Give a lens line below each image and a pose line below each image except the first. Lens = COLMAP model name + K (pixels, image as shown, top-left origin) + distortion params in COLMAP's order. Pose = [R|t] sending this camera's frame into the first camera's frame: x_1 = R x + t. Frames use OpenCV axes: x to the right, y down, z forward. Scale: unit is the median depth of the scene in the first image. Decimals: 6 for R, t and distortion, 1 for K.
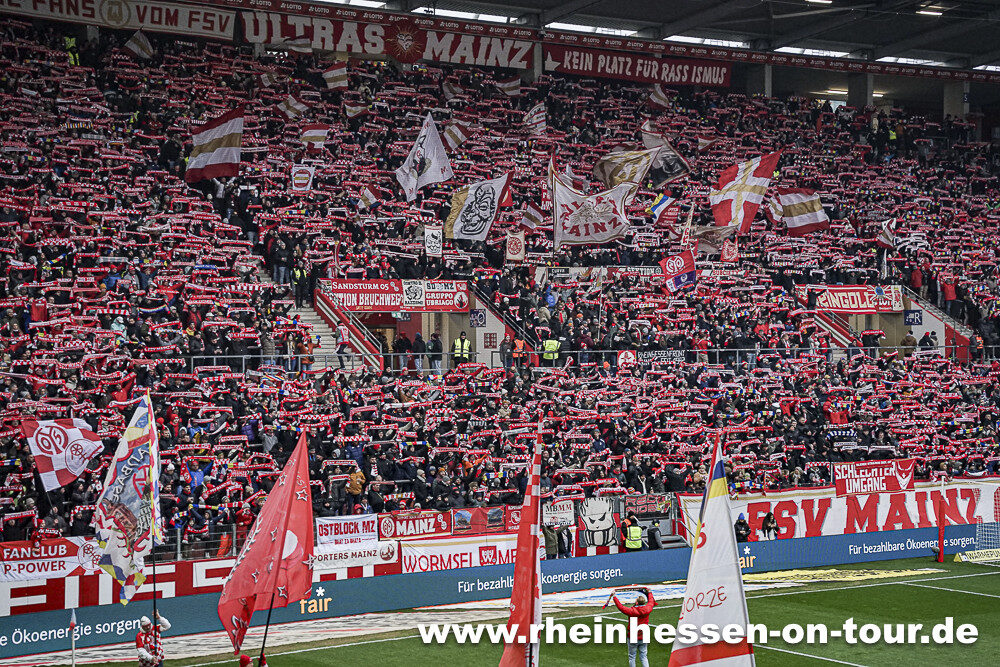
lens RADIAL K [[1874.5, 0, 500.0], [0, 1874.5, 333.5], [0, 0, 1]] dist [0.279257, 0.402441]
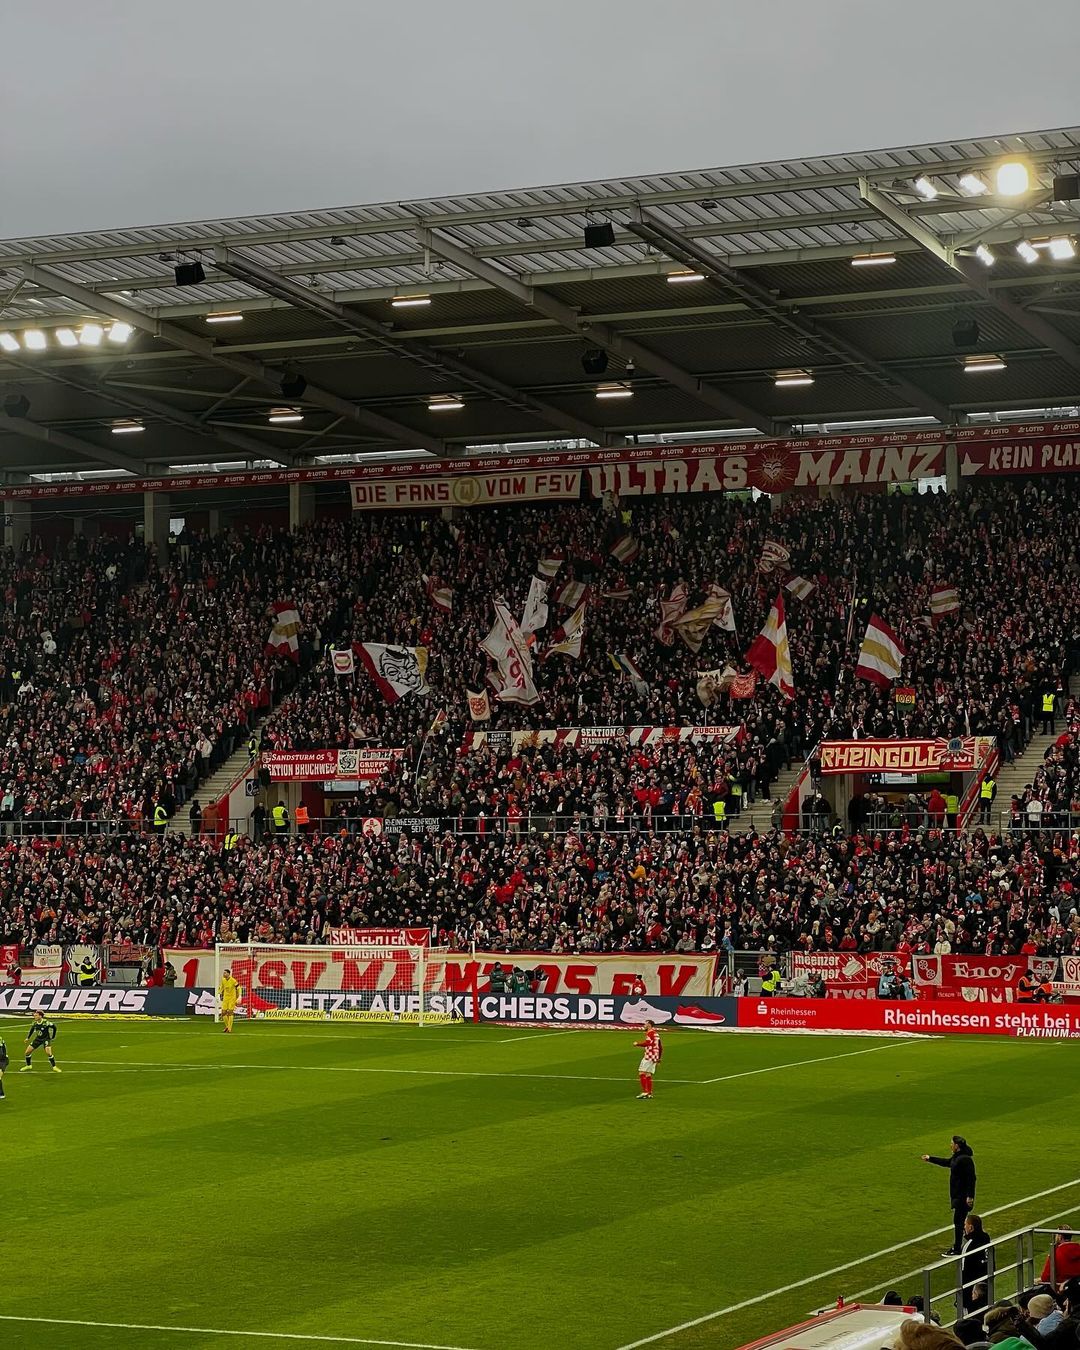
lens RADIAL K [[3130.8, 0, 540.0], [0, 3130.8, 675.0], [0, 0, 1]] dist [-0.422891, 12.358749]
pose [[0.487816, -0.038003, -0.872119, 1.303600], [0.005148, 0.999160, -0.040659, 0.000905], [0.872931, 0.015345, 0.487602, 0.213122]]
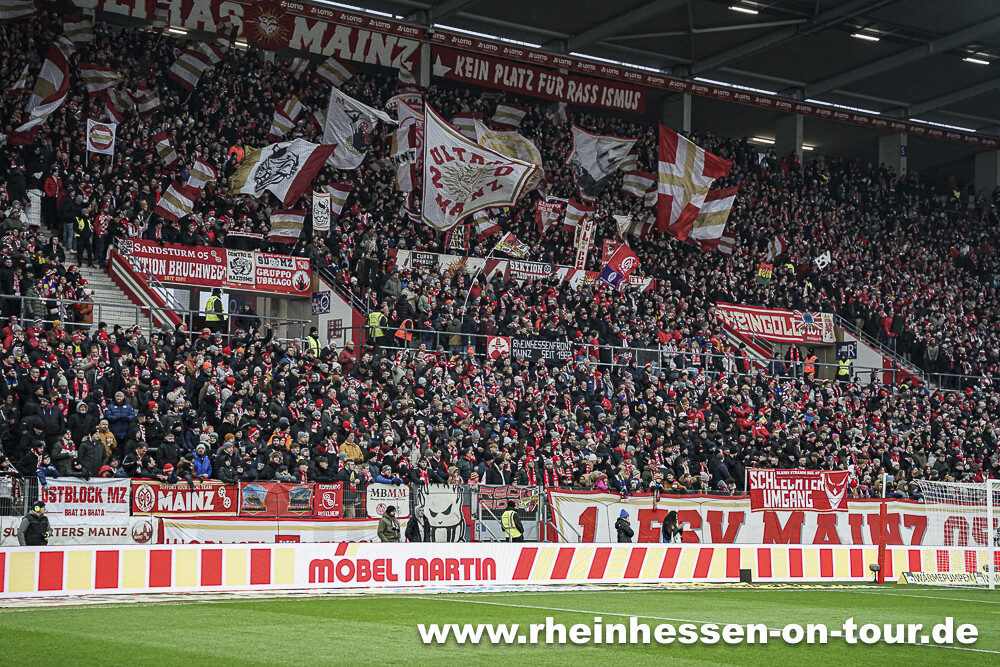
lens RADIAL K [[1874.5, 0, 500.0], [0, 1874.5, 333.5], [0, 0, 1]] dist [0.279257, 0.402441]
pose [[0.998959, 0.029768, 0.034556, 0.033012], [-0.026697, 0.995922, -0.086181, 0.063830], [-0.036981, 0.085169, 0.995680, 0.161991]]
